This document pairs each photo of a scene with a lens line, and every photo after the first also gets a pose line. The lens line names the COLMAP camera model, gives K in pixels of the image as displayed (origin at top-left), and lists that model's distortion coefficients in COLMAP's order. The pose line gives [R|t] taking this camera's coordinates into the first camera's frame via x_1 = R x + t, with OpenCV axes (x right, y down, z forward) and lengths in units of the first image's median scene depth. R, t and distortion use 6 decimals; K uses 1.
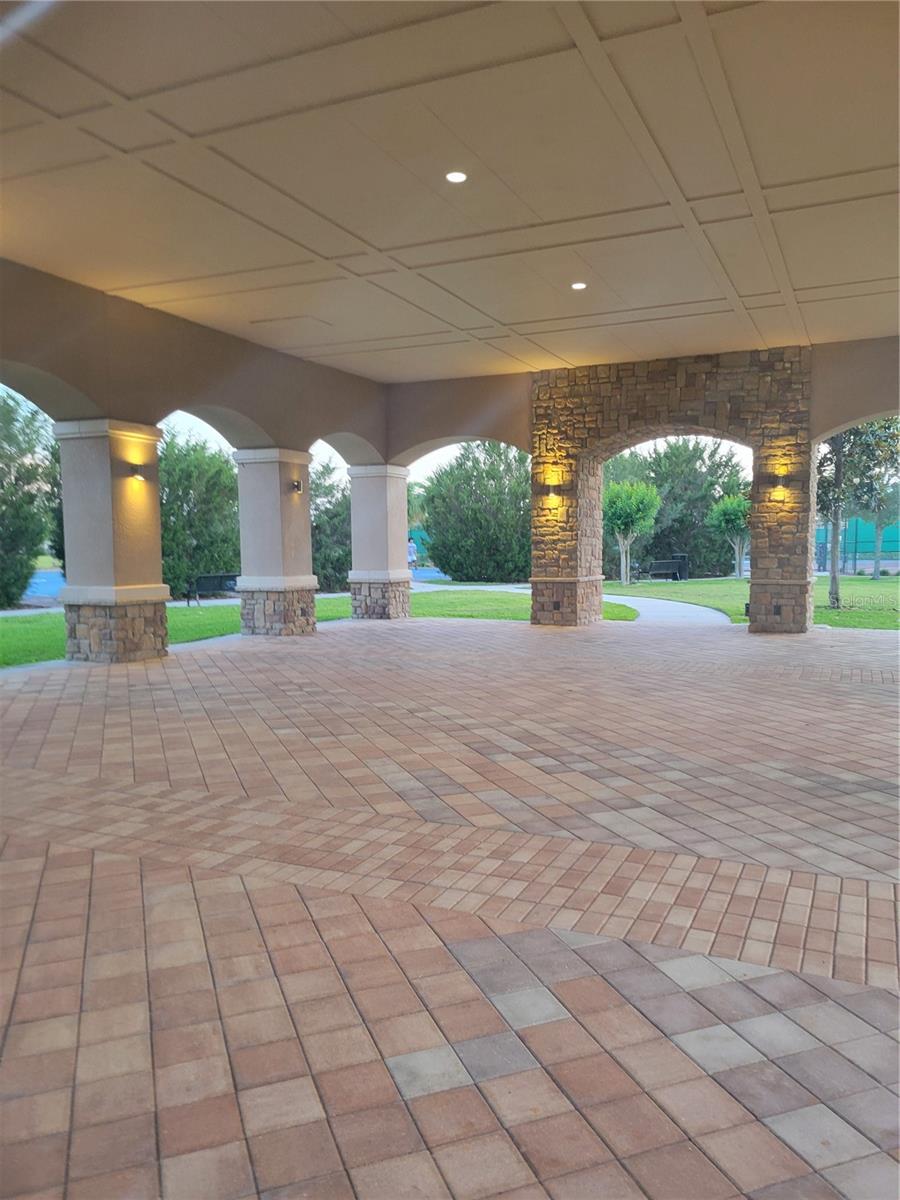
lens RADIAL K [[901.4, 0, 455.7], [0, 901.4, 601.1], [0, 0, 1]] dist [0.073716, 0.001225]
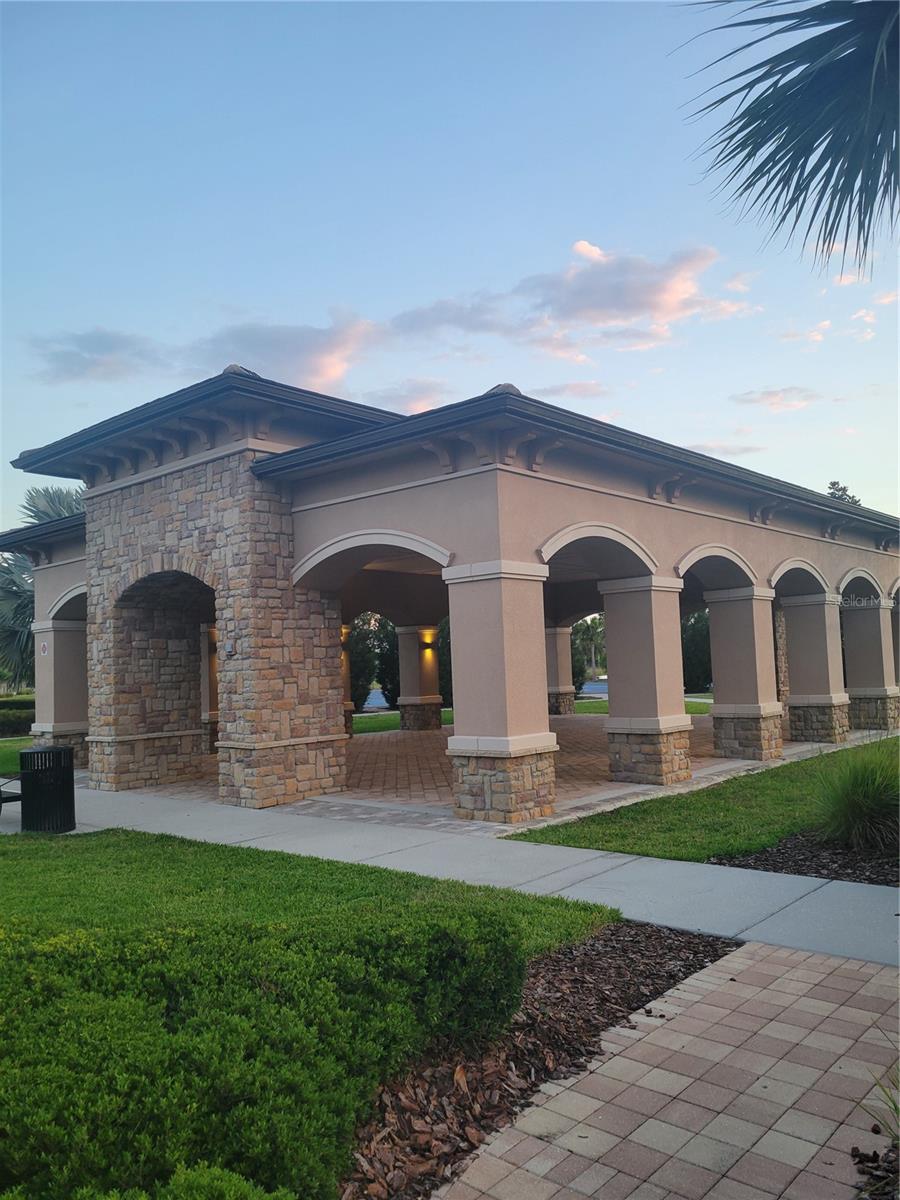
lens RADIAL K [[901.4, 0, 450.1], [0, 901.4, 599.1], [0, 0, 1]] dist [0.073716, 0.001225]
pose [[0.956222, -0.047440, -0.288772, 0.338132], [0.009482, 0.991277, -0.131450, 0.037293], [0.292490, 0.122957, 0.948331, -1.075499]]
